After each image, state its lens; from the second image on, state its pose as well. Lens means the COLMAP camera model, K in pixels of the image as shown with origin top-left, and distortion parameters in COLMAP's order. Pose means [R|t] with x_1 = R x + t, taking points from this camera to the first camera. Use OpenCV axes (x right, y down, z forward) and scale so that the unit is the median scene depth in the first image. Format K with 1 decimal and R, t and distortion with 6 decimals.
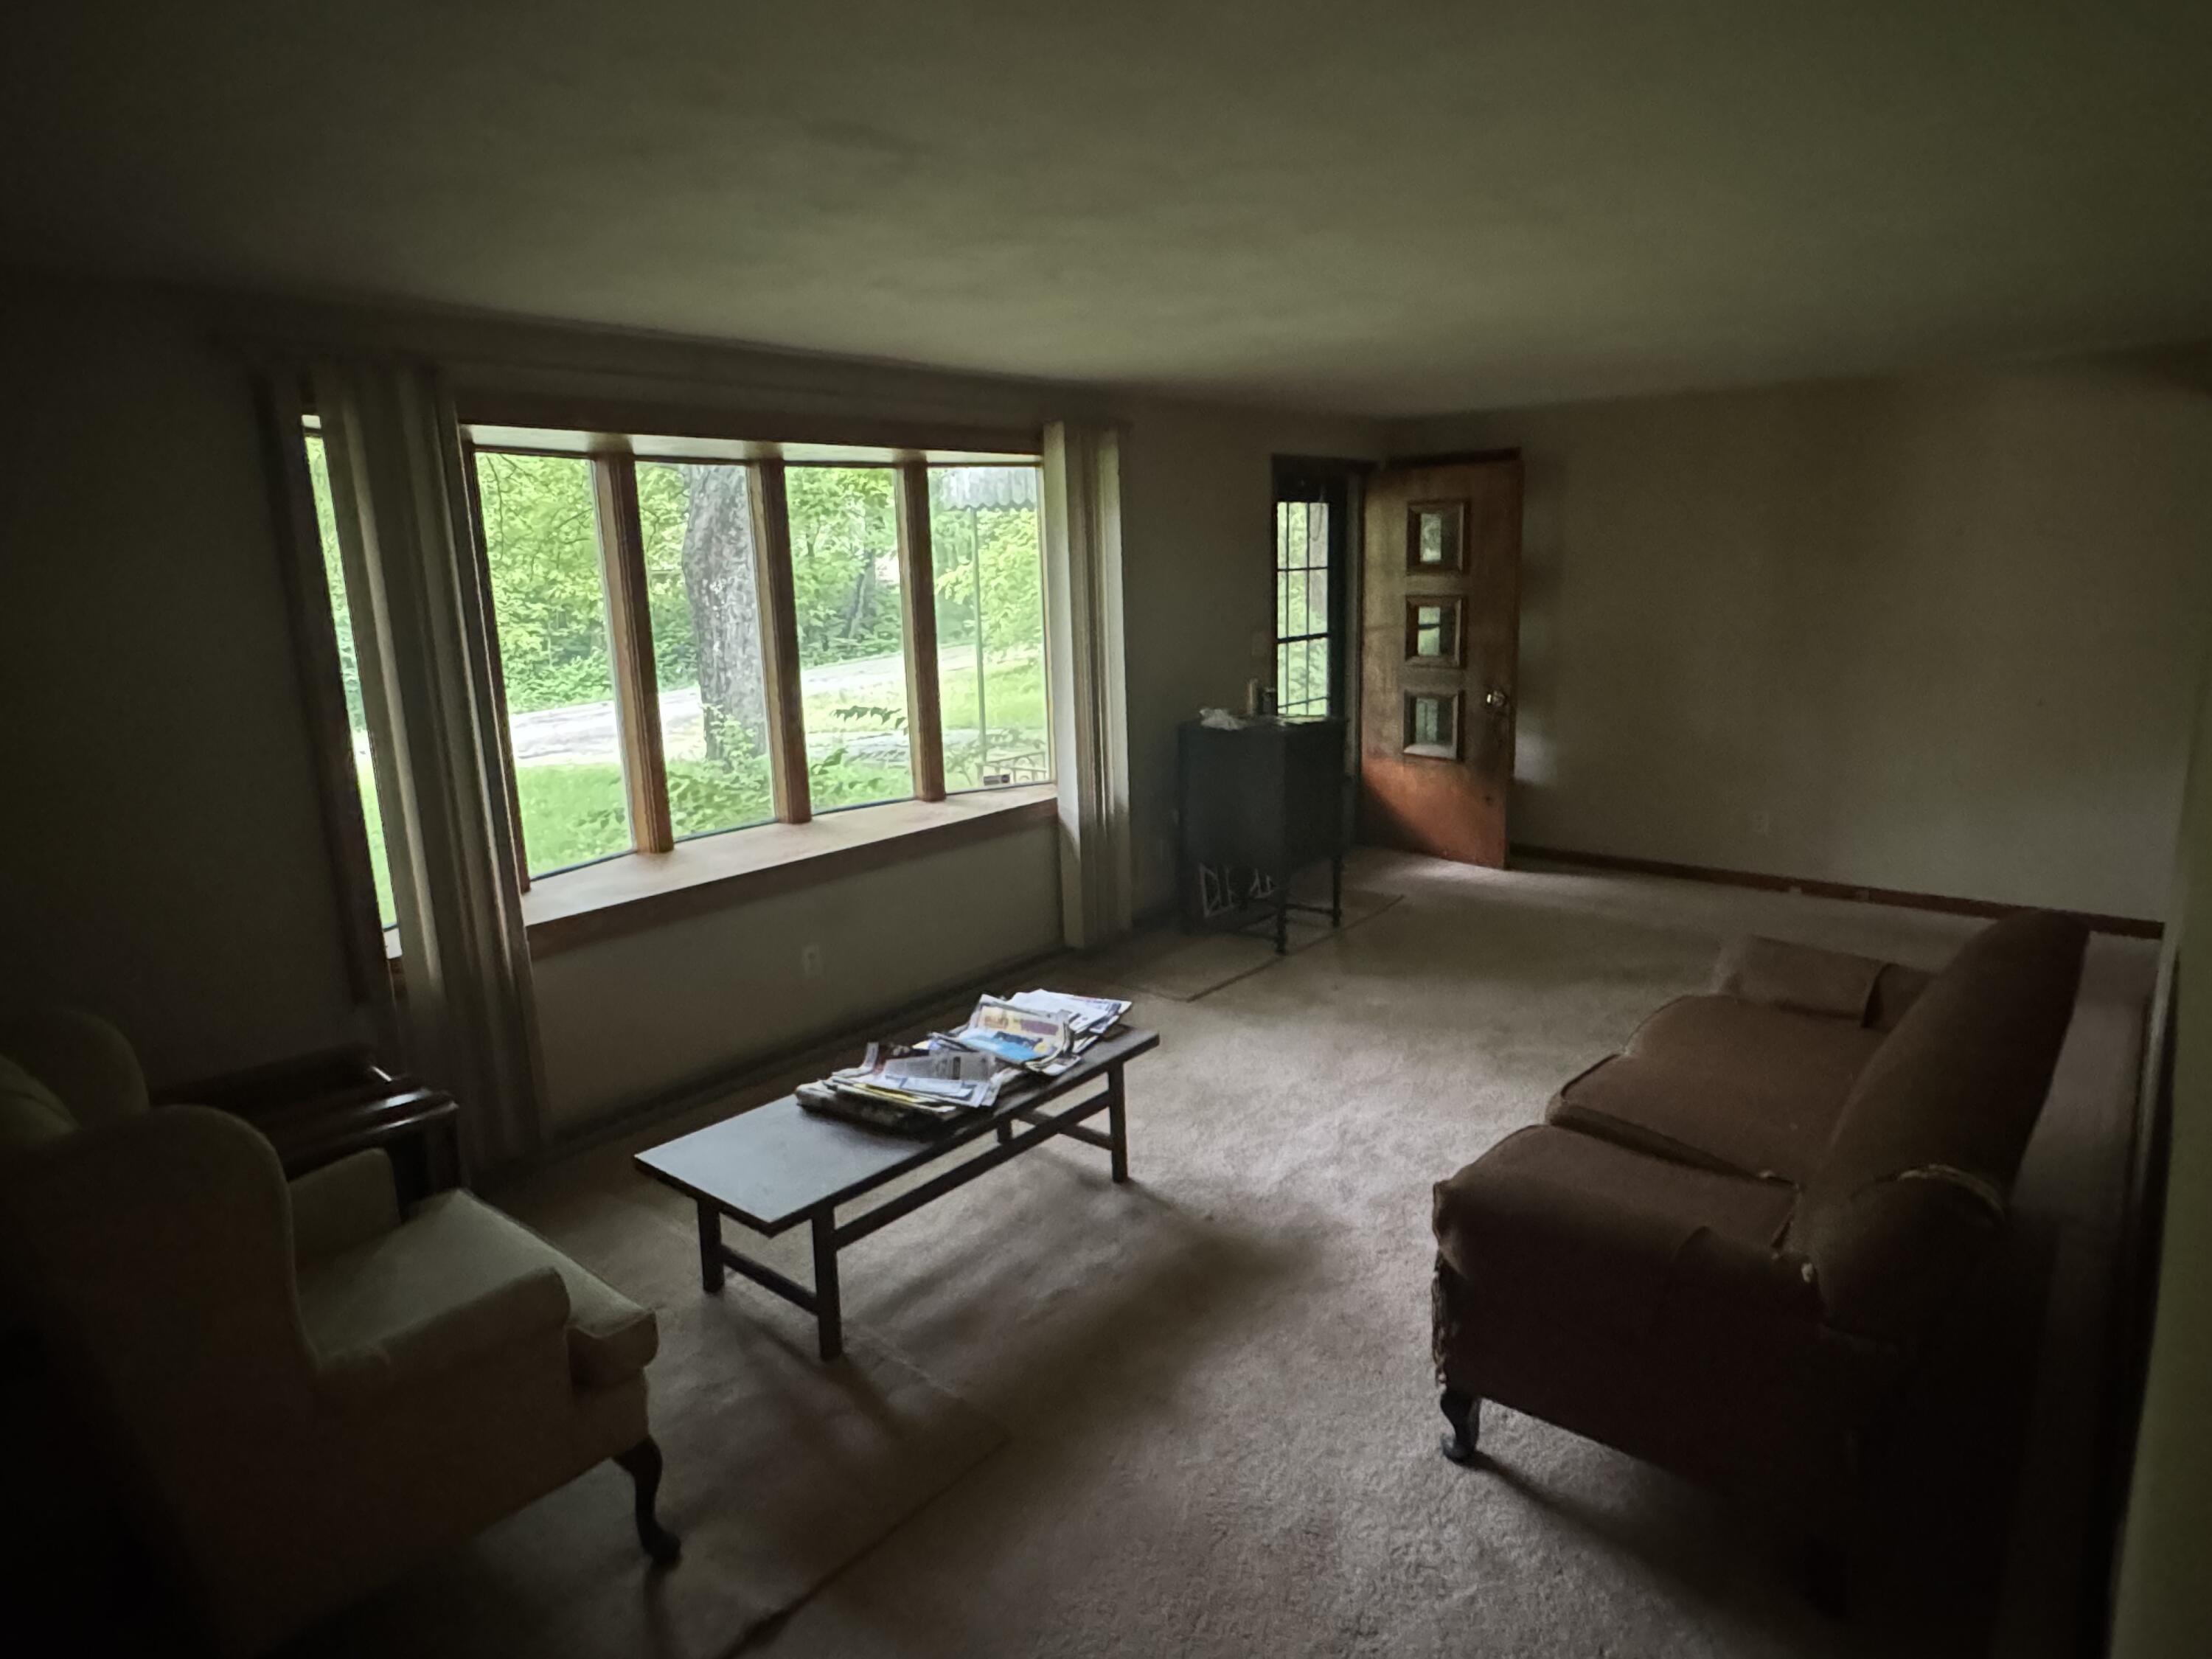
lens RADIAL K [[1289.9, 0, 1106.0], [0, 1289.9, 829.5], [0, 0, 1]] dist [0.000508, 0.000691]
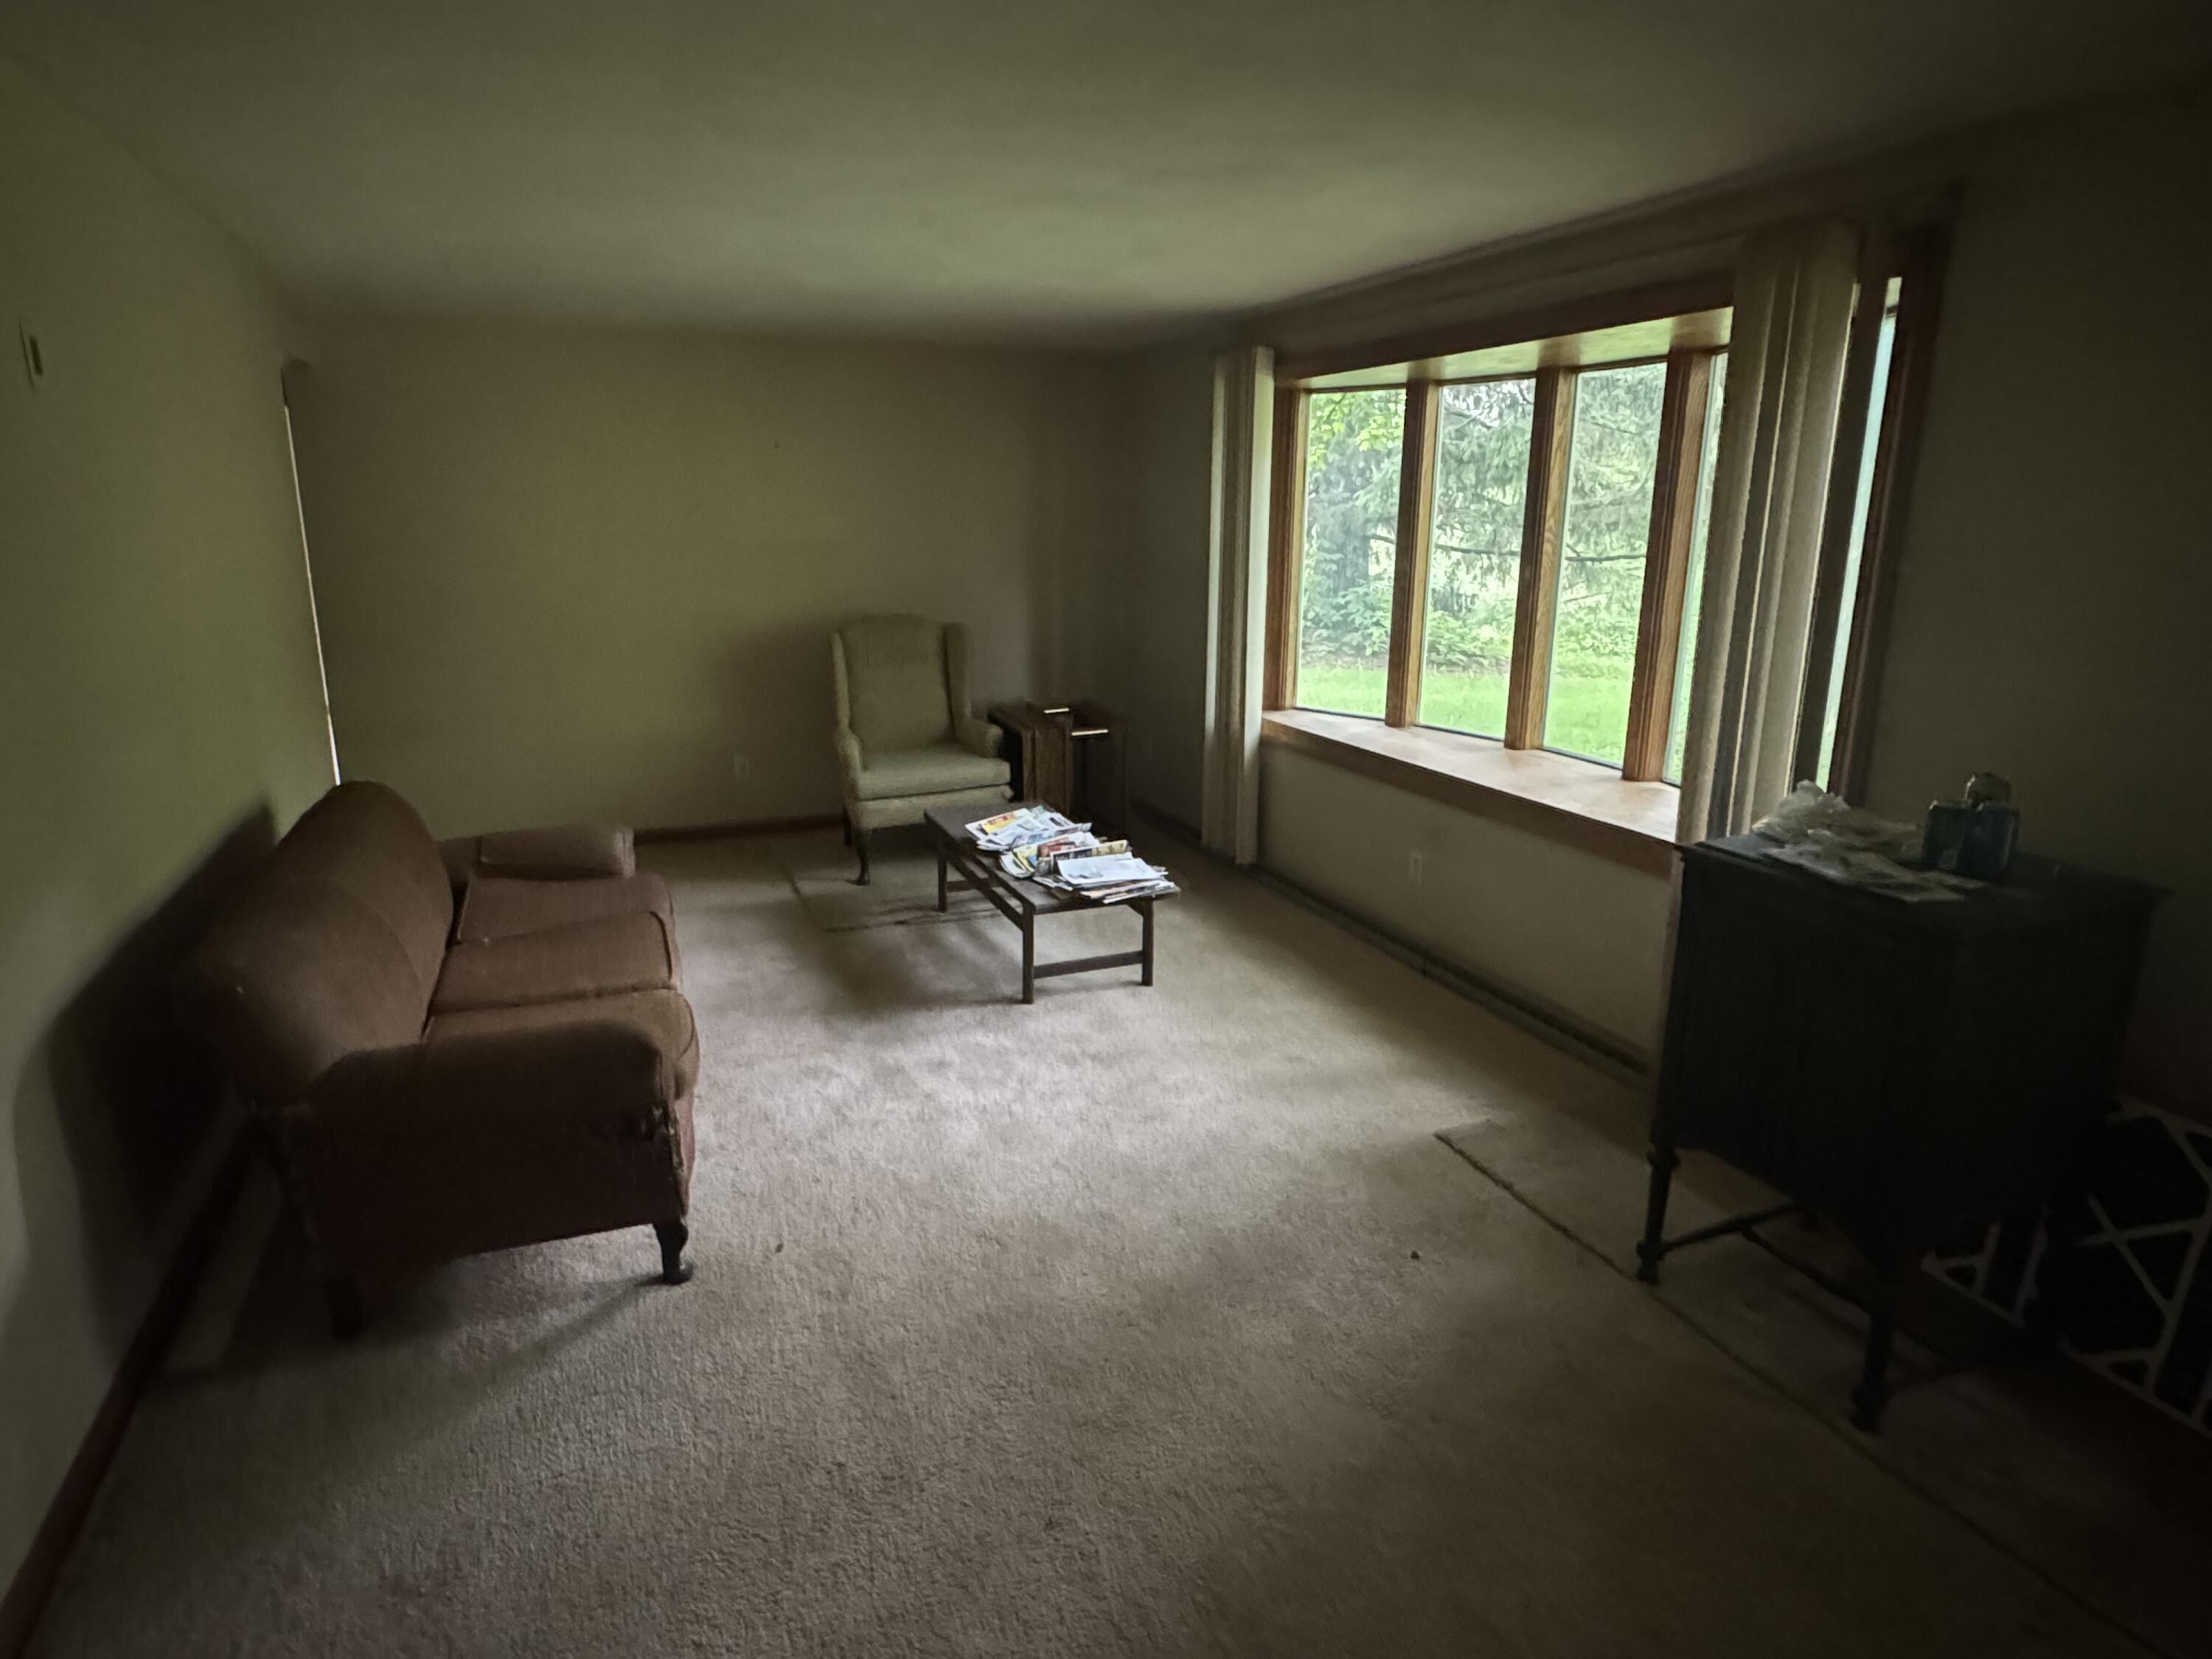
lens RADIAL K [[1289.9, 0, 1106.0], [0, 1289.9, 829.5], [0, 0, 1]] dist [0.000508, 0.000691]
pose [[-0.464876, 0.261051, -0.846016, 0.831701], [-0.167493, 0.912360, 0.373557, -0.297916], [0.869389, 0.315359, -0.380410, 1.276954]]
